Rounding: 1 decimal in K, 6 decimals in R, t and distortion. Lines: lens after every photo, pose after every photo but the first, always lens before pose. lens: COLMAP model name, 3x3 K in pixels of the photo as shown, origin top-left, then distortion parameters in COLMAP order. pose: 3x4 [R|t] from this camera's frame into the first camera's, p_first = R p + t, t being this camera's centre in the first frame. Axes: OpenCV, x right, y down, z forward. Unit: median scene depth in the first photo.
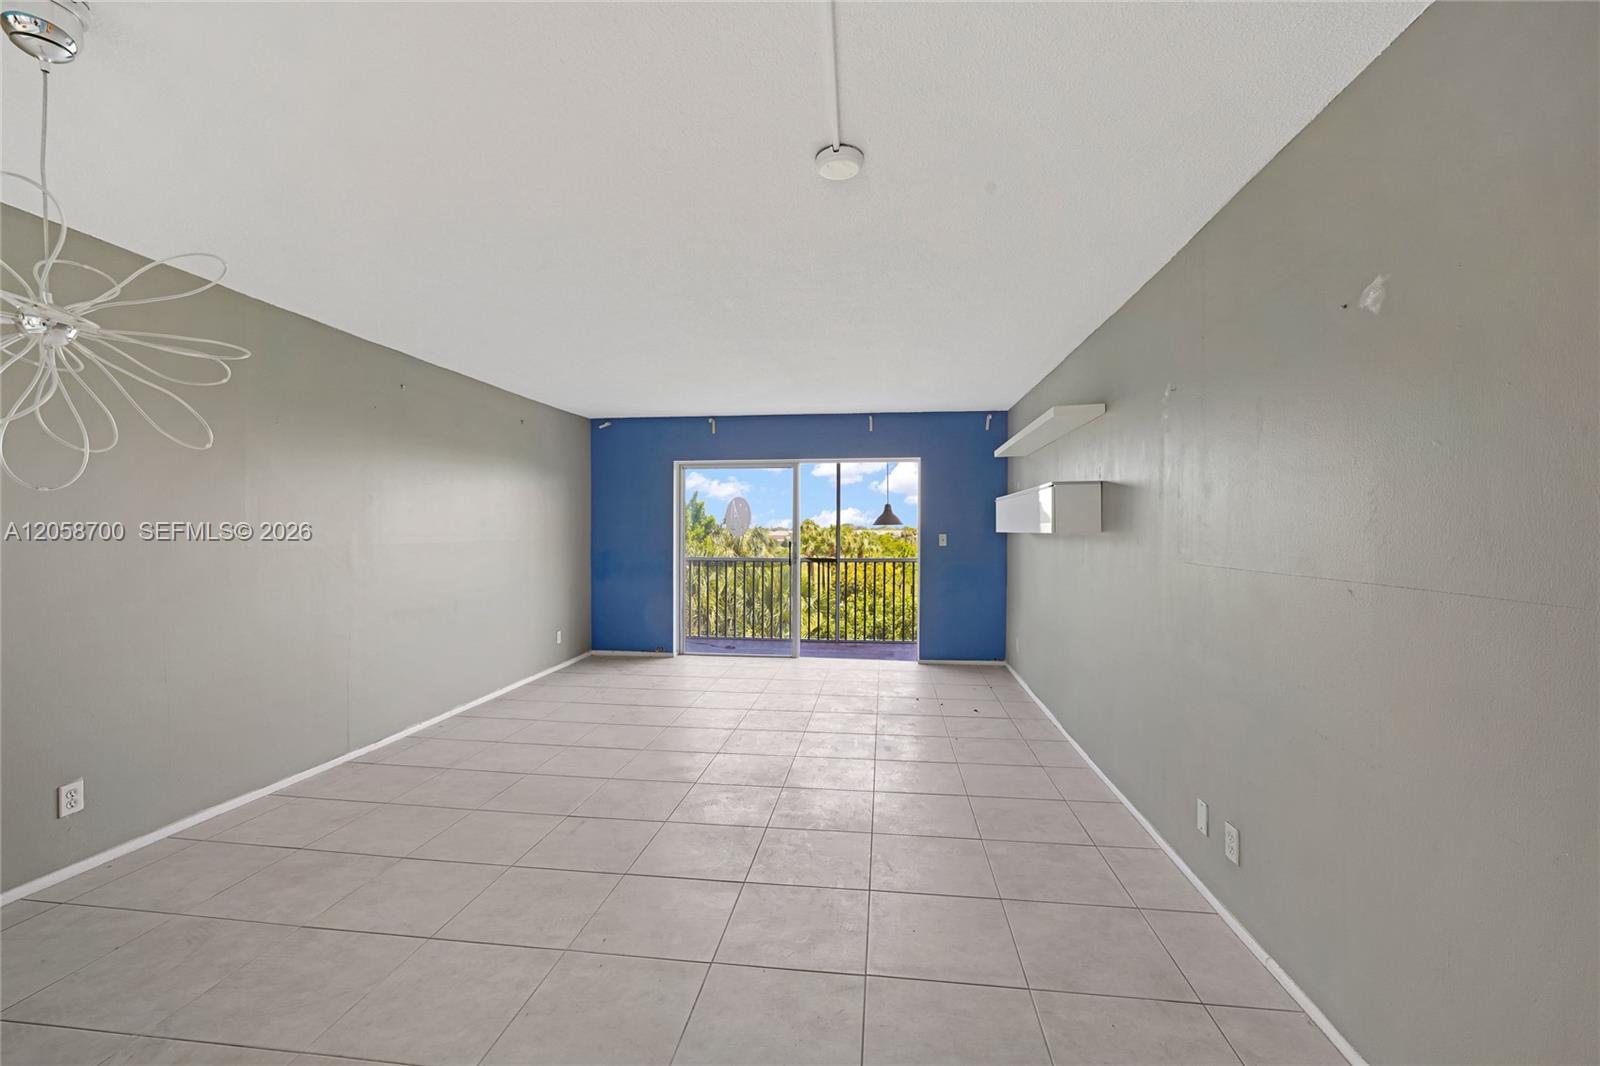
lens RADIAL K [[661.8, 0, 800.0], [0, 661.8, 533.0], [0, 0, 1]] dist [-0.000631, 0.000100]
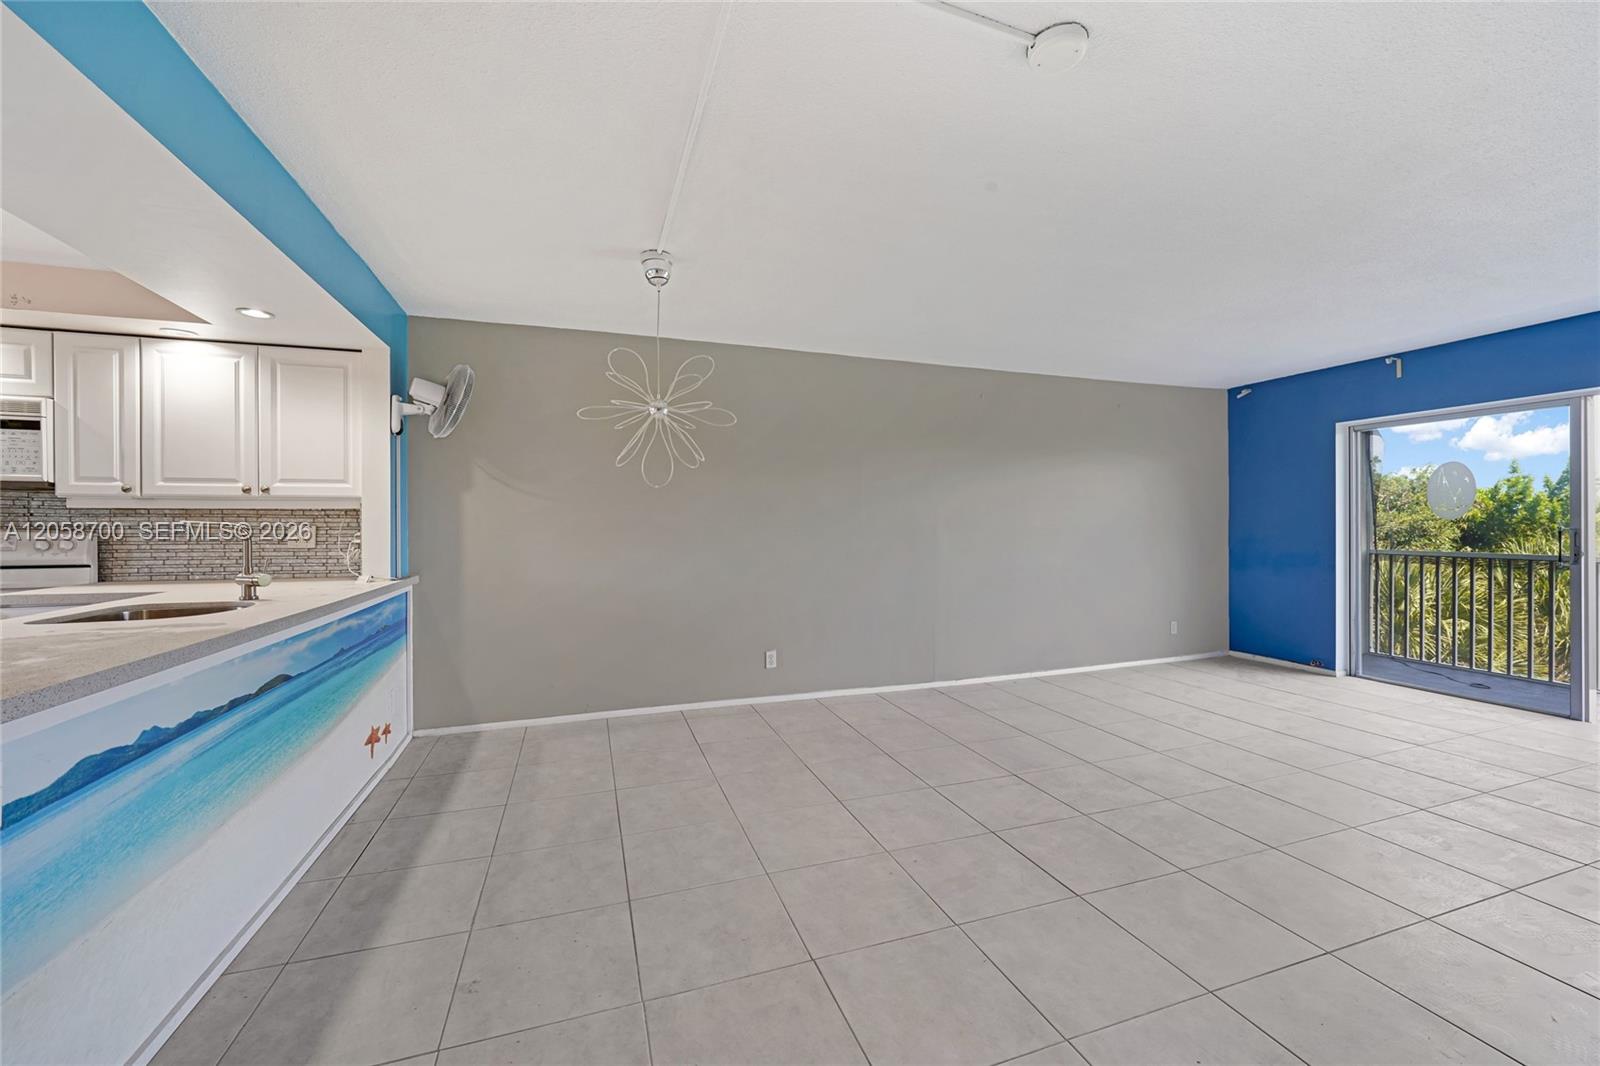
lens RADIAL K [[629.4, 0, 796.7], [0, 629.4, 525.2], [0, 0, 1]] dist [-0.002833, -0.000086]
pose [[0.443551, -0.004249, -0.896239, 0.209772], [0.000365, 0.999990, -0.004561, 0.015689], [0.896249, 0.001695, 0.443548, 0.122919]]
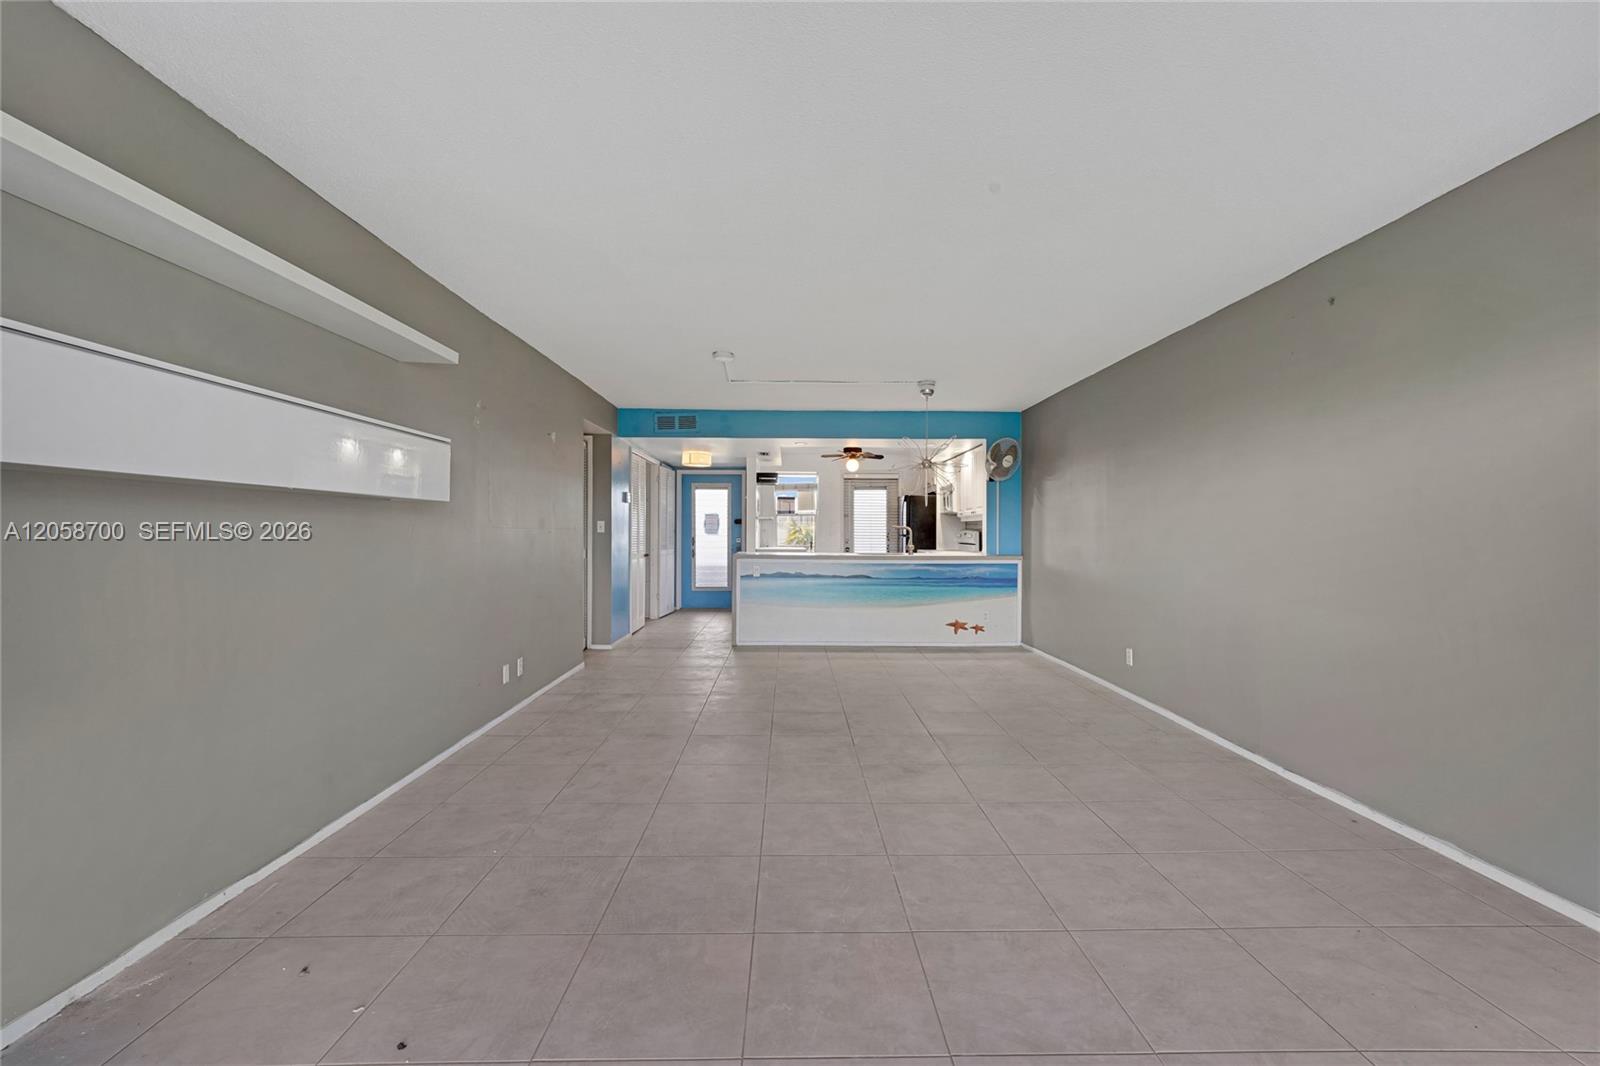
lens RADIAL K [[640.9, 0, 809.3], [0, 640.9, 530.5], [0, 0, 1]] dist [-0.001354, -0.000086]
pose [[-0.986577, -0.007215, -0.163135, 0.042069], [-0.007499, 0.999971, 0.001122, 0.019194], [0.163122, 0.002330, -0.986603, 1.125007]]
